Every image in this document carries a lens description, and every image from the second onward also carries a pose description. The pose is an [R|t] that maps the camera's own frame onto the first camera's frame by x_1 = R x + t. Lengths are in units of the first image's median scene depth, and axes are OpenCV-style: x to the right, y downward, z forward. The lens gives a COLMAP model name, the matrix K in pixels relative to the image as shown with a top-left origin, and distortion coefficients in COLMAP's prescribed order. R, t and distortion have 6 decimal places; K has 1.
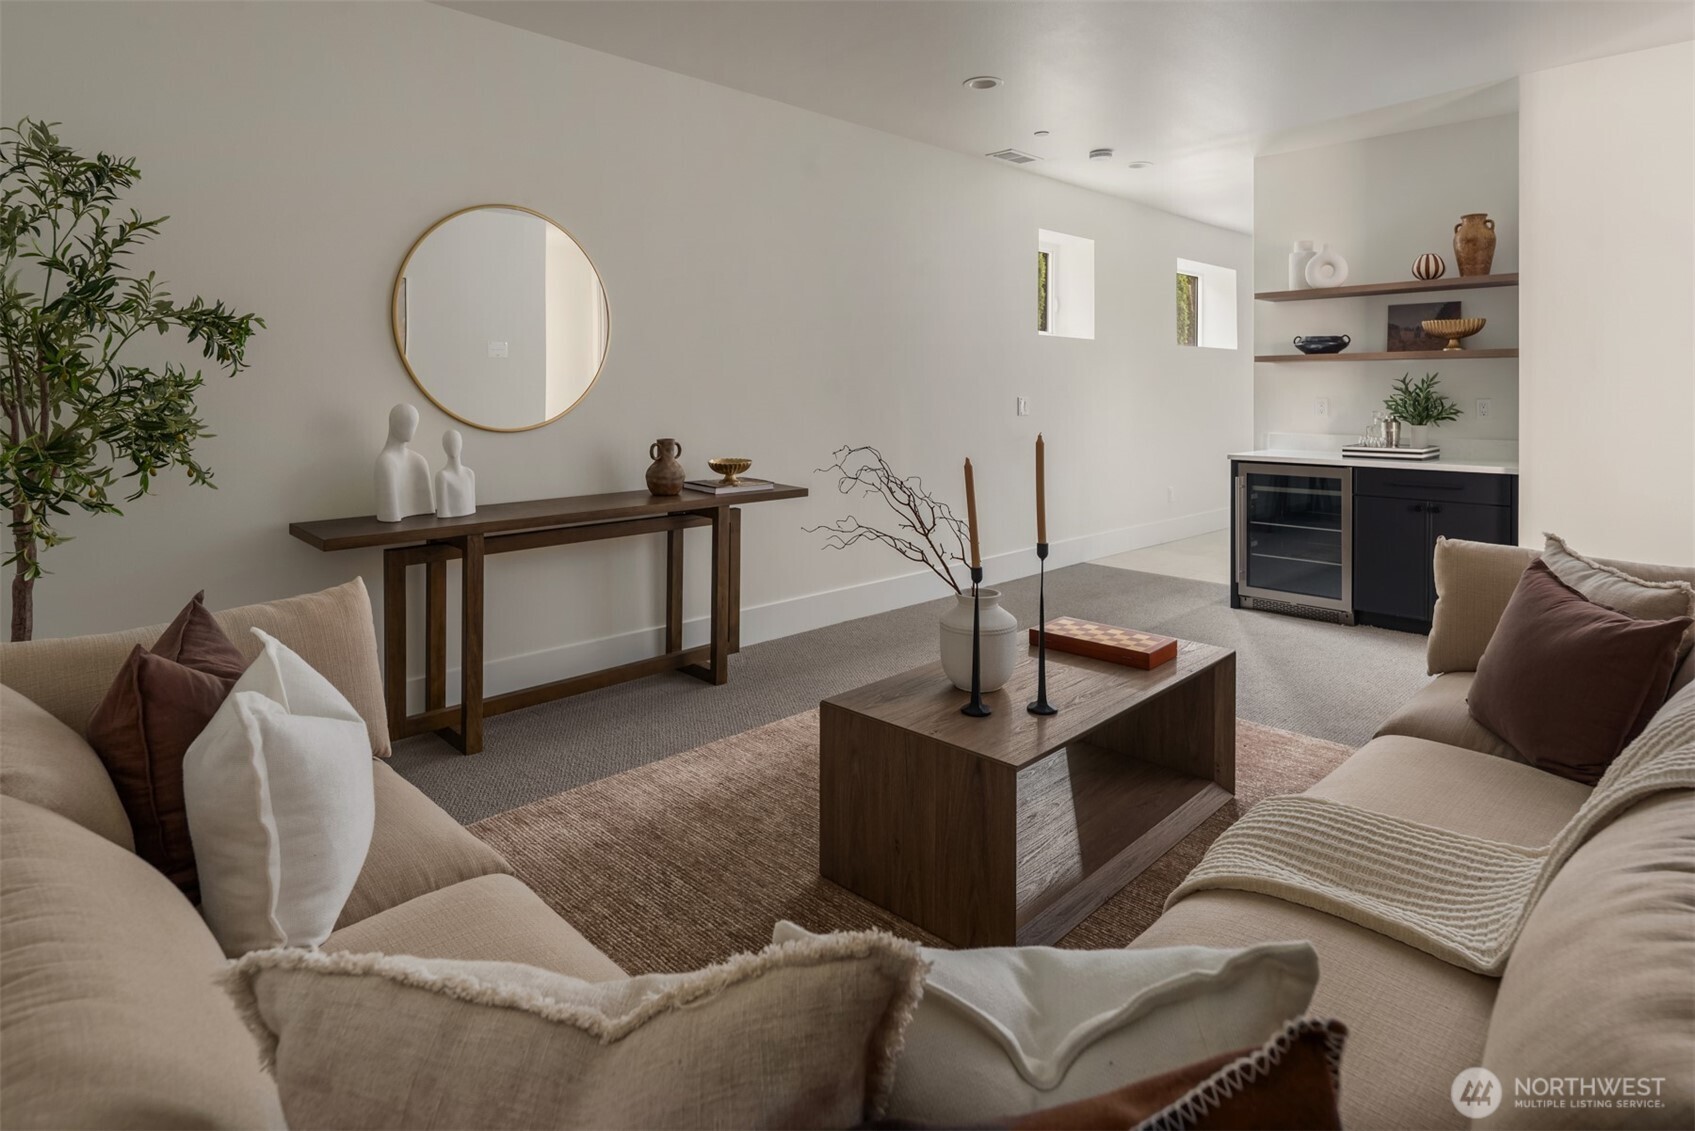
lens RADIAL K [[923.9, 0, 847.5], [0, 923.9, 565.5], [0, 0, 1]] dist [0.000621, -0.000064]
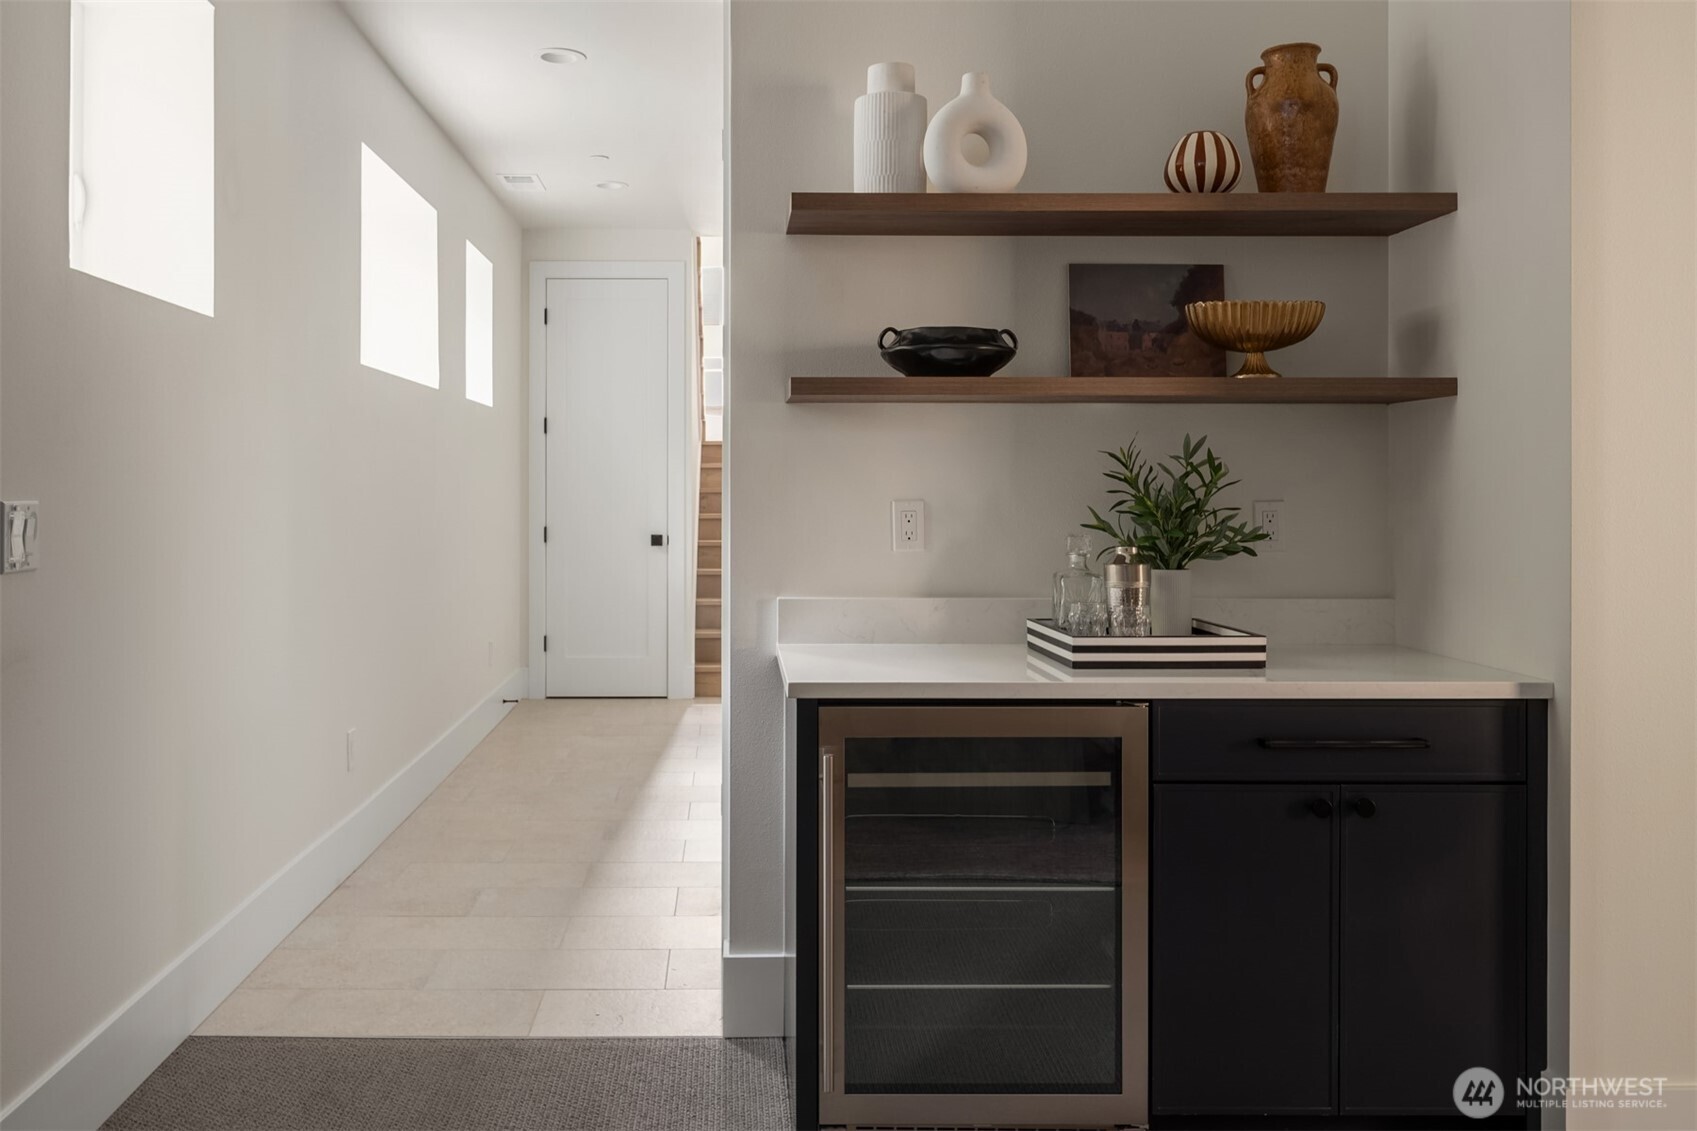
lens RADIAL K [[1448.5, 0, 847.6], [0, 1448.5, 505.2], [0, 0, 1]] dist [0.004052, 0.000447]
pose [[0.711827, 0.000488, 0.702354, 0.096084], [0.126565, 0.983541, -0.128955, -0.116274], [-0.690857, 0.180687, 0.700049, 0.660735]]
